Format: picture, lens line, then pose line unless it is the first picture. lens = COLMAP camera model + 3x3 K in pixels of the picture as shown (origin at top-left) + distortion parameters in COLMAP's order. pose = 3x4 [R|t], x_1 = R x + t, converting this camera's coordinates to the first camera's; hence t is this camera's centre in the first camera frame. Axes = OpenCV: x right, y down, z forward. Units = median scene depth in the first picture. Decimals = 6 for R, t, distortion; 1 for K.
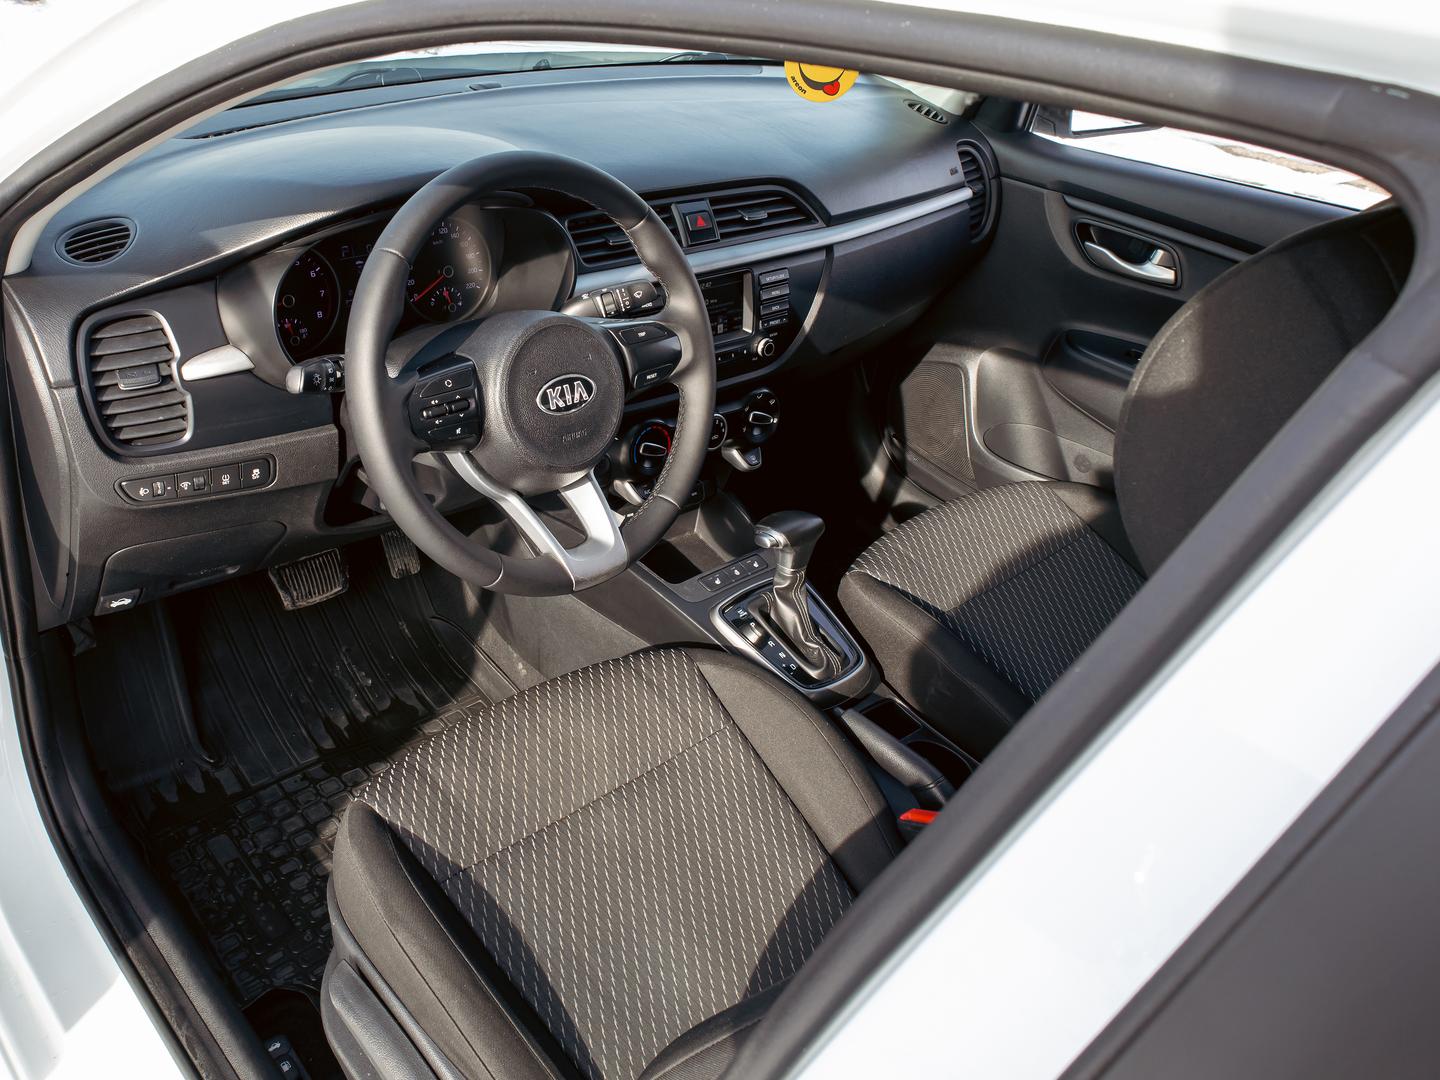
lens RADIAL K [[1438.8, 0, 720.0], [0, 1438.8, 540.0], [0, 0, 1]] dist [-0.009369, -0.004074]
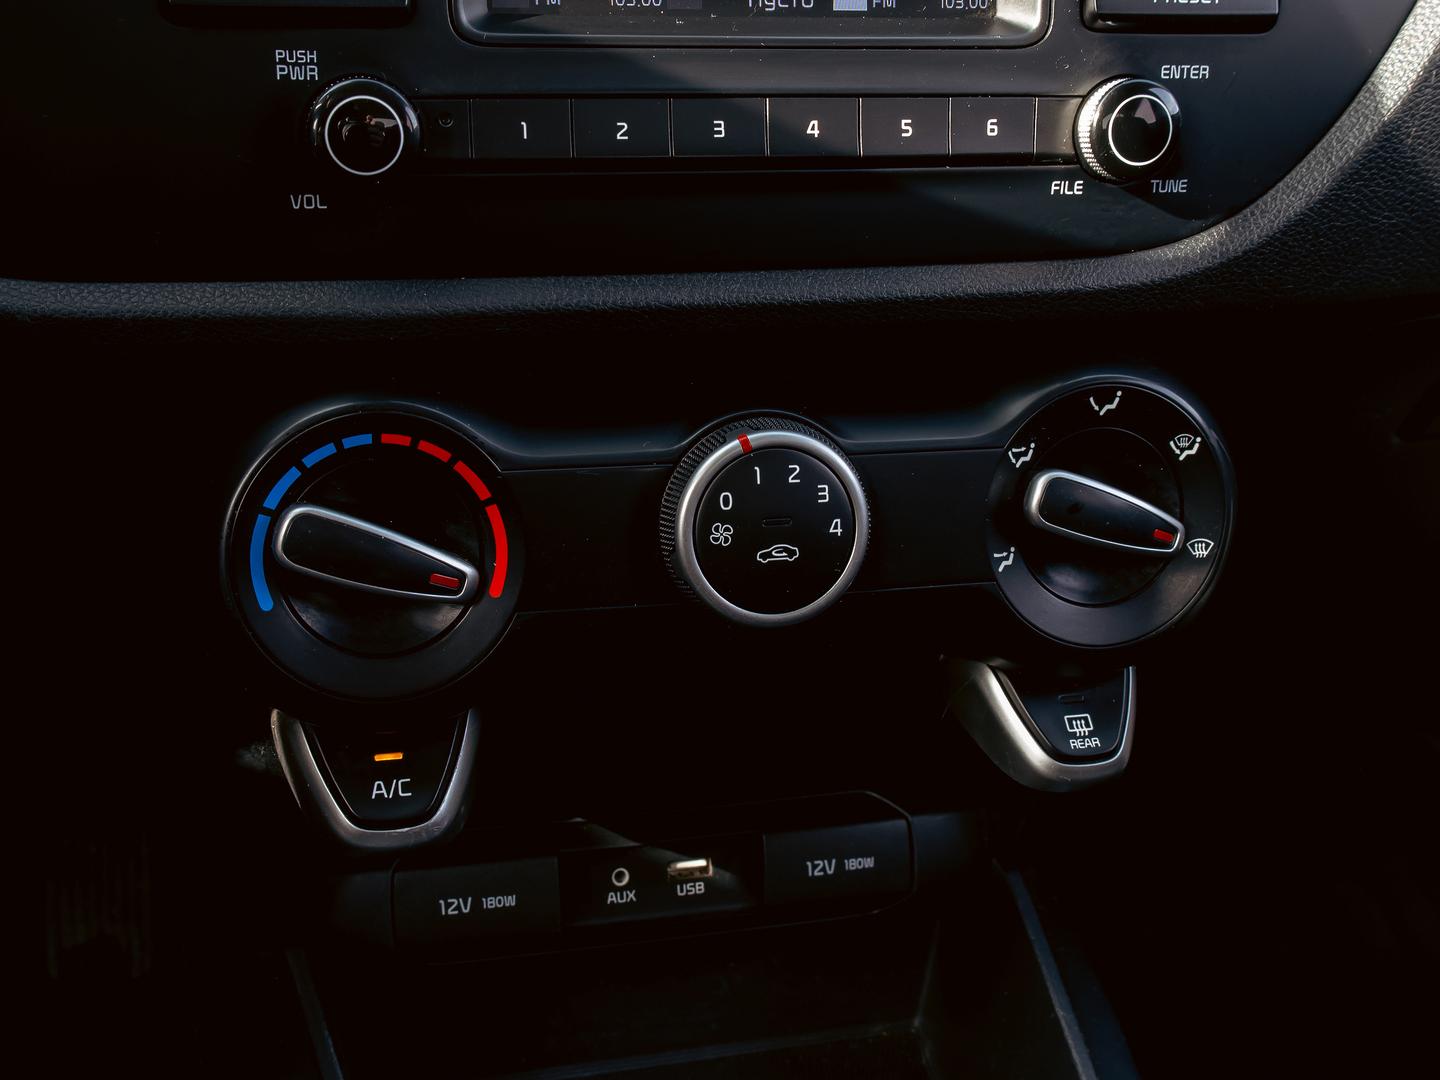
lens RADIAL K [[1695.3, 0, 720.0], [0, 1695.3, 540.0], [0, 0, 1]] dist [-0.006249, 0.014271]
pose [[0.874983, 0.066173, -0.479610, 0.096539], [-0.170872, 0.969076, -0.178027, -0.032107], [0.452998, 0.237723, 0.859233, 0.802650]]
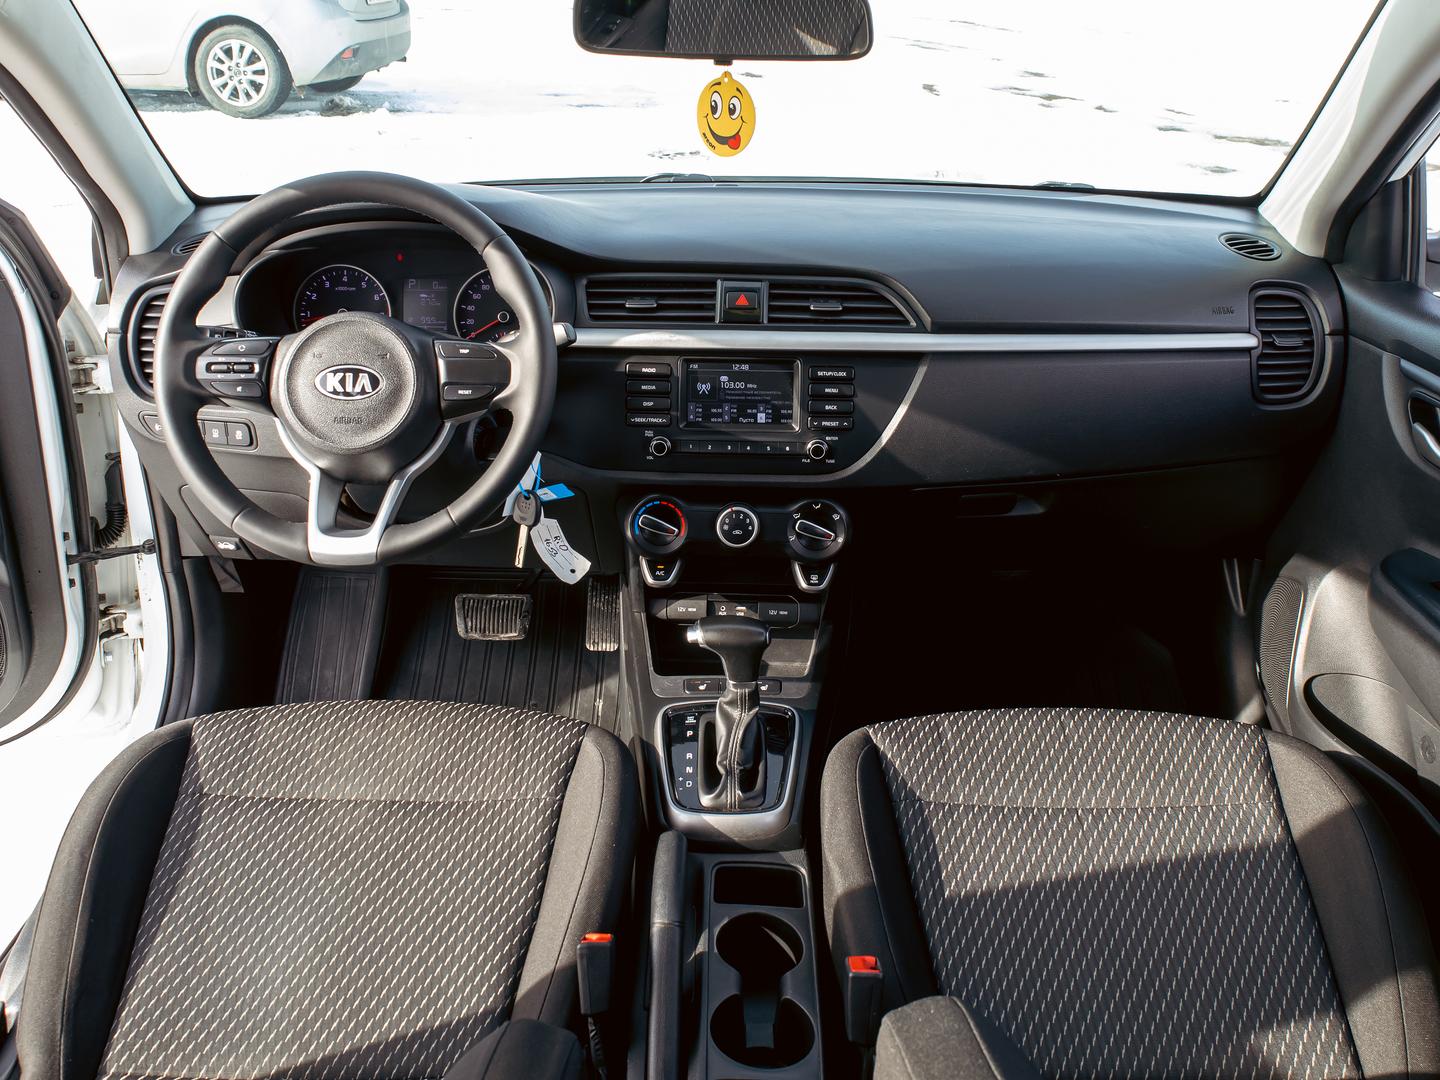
lens RADIAL K [[1695.3, 0, 720.0], [0, 1695.3, 540.0], [0, 0, 1]] dist [-0.006249, 0.014271]
pose [[0.679203, 0.153332, -0.717755, 0.770177], [-0.300622, 0.950257, -0.081474, 0.025377], [0.669559, 0.271111, 0.691513, 0.239679]]
